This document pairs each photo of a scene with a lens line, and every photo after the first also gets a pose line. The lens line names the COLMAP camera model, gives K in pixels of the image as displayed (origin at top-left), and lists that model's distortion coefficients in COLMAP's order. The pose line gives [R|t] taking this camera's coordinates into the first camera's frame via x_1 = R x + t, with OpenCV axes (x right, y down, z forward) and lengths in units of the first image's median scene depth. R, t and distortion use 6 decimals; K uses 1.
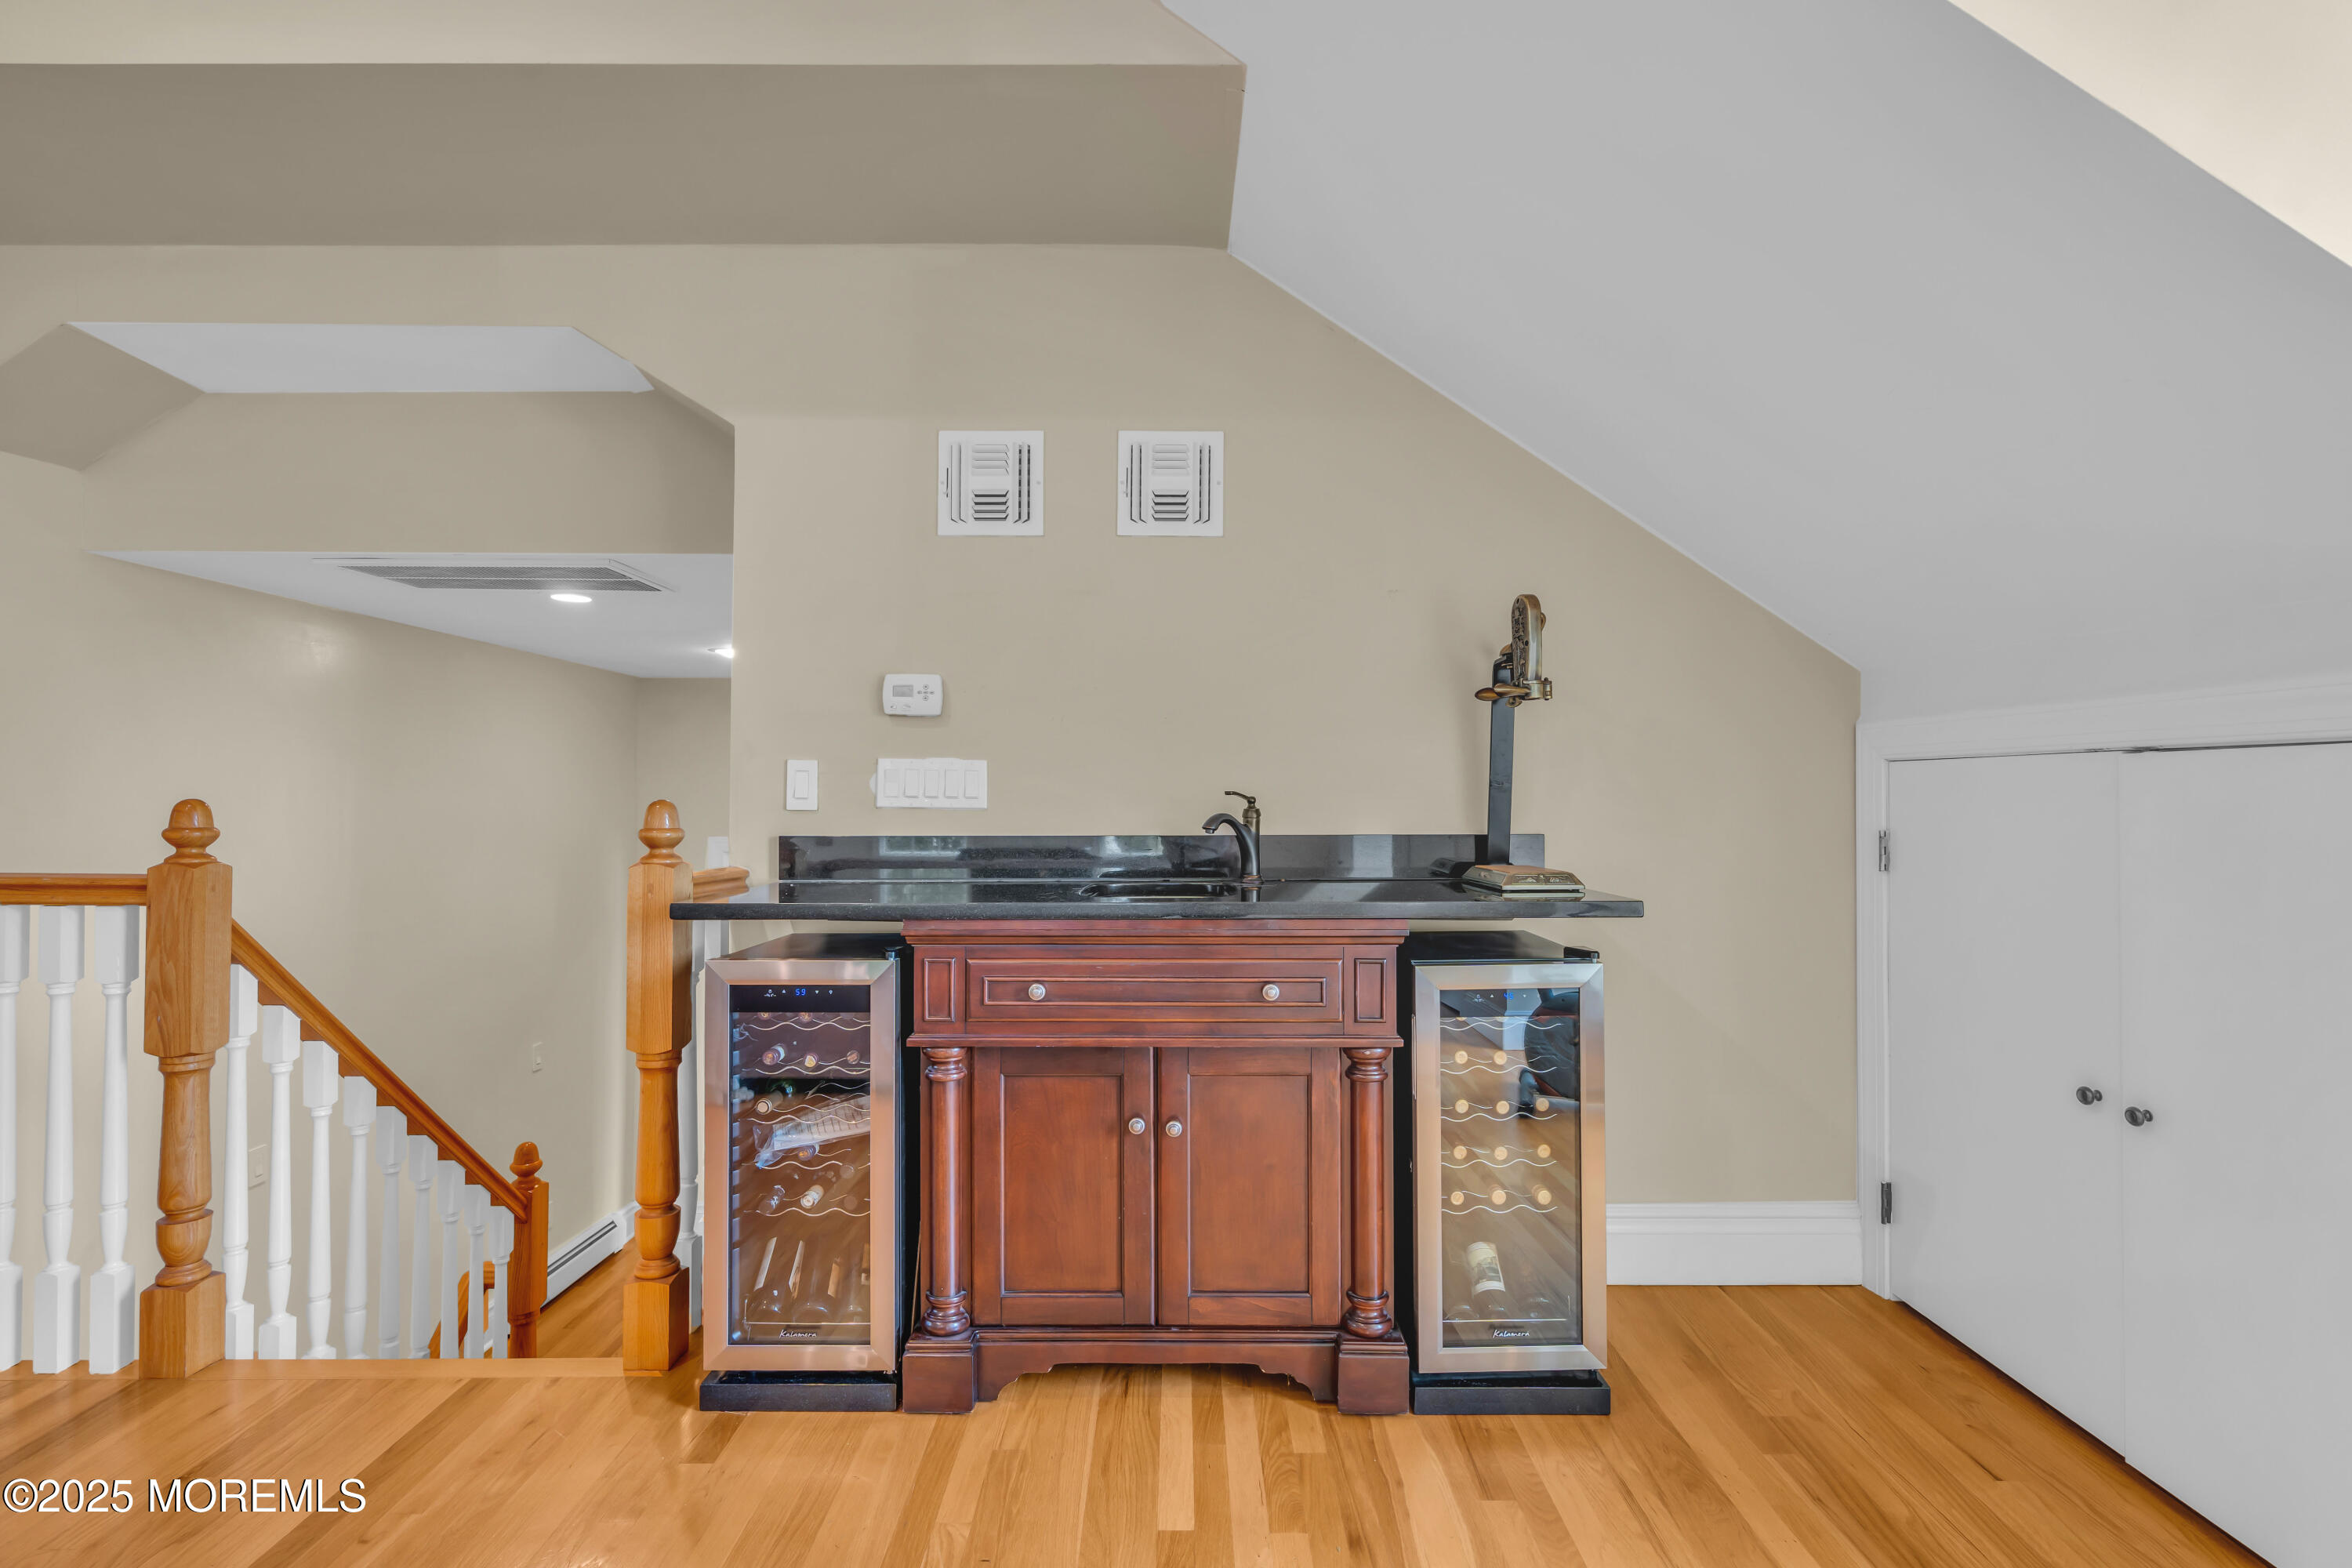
lens RADIAL K [[1045.2, 0, 1176.0], [0, 1045.2, 784.0], [0, 0, 1]] dist [0.000510, 0.000083]
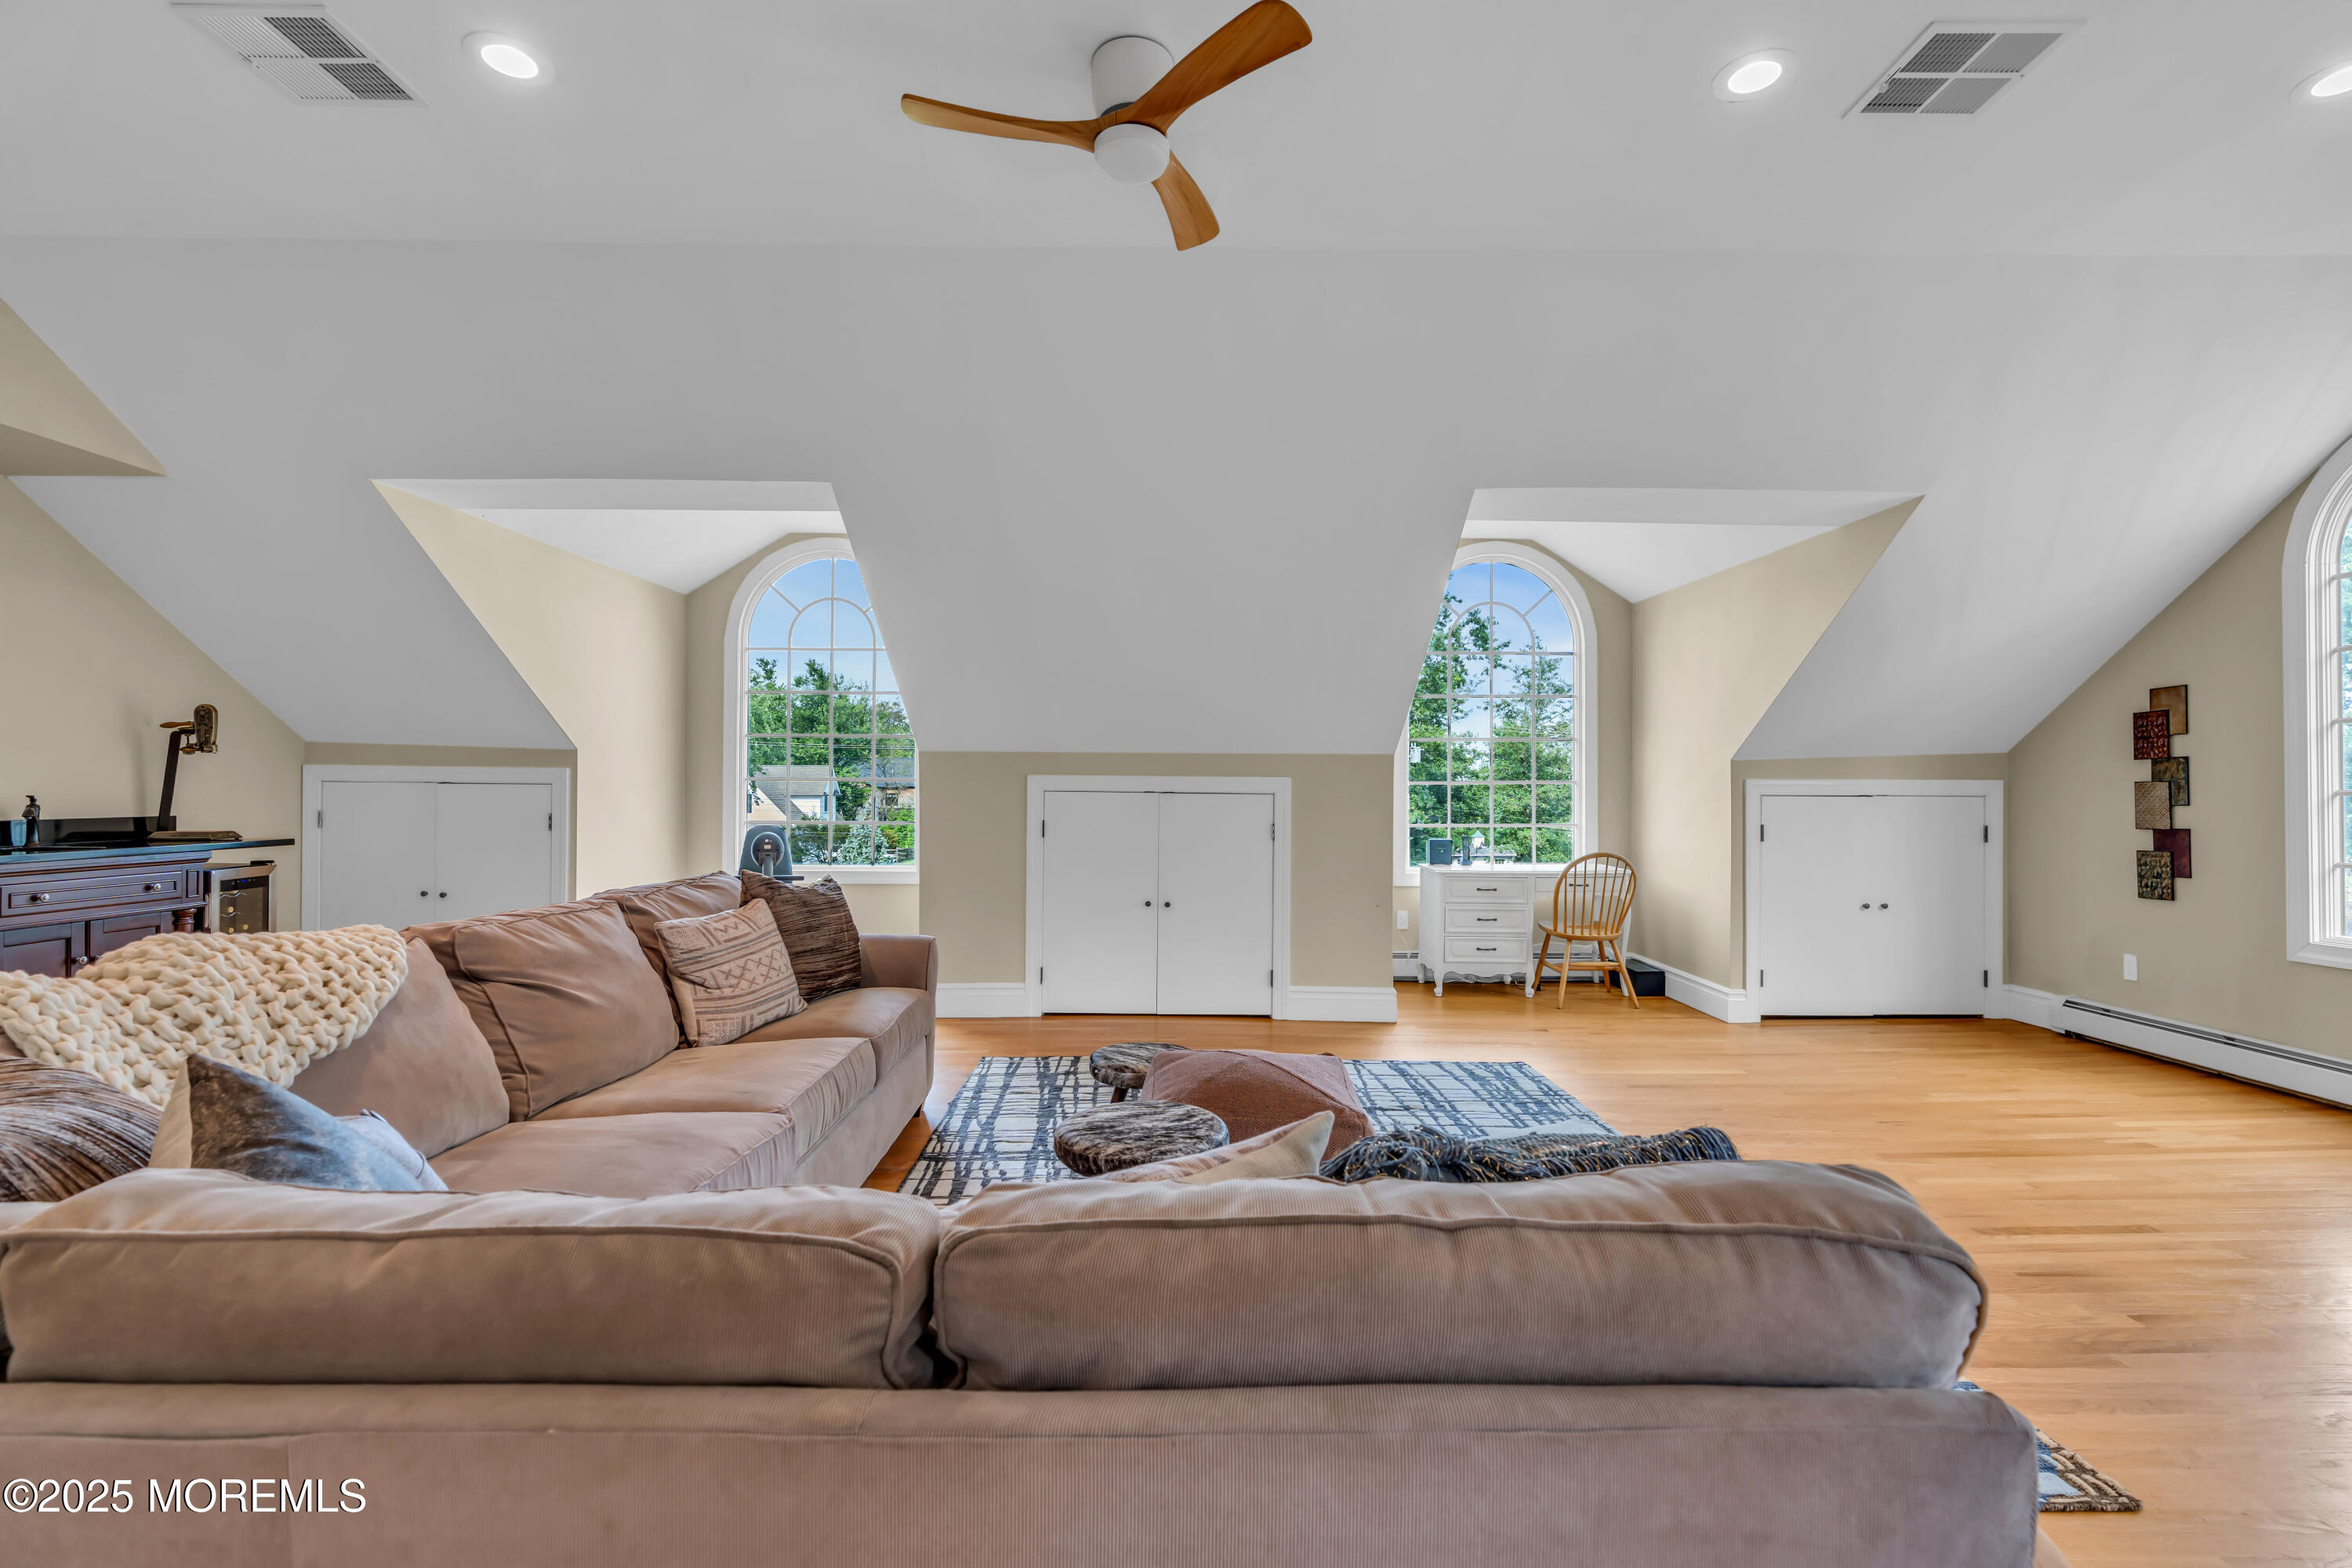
lens RADIAL K [[1045.2, 0, 1176.0], [0, 1045.2, 784.0], [0, 0, 1]] dist [0.000510, 0.000083]
pose [[-0.024190, 0.009196, 0.999665, -2.095645], [-0.020045, 0.999752, -0.009681, -0.037545], [-0.999506, -0.020272, -0.024000, -1.051653]]
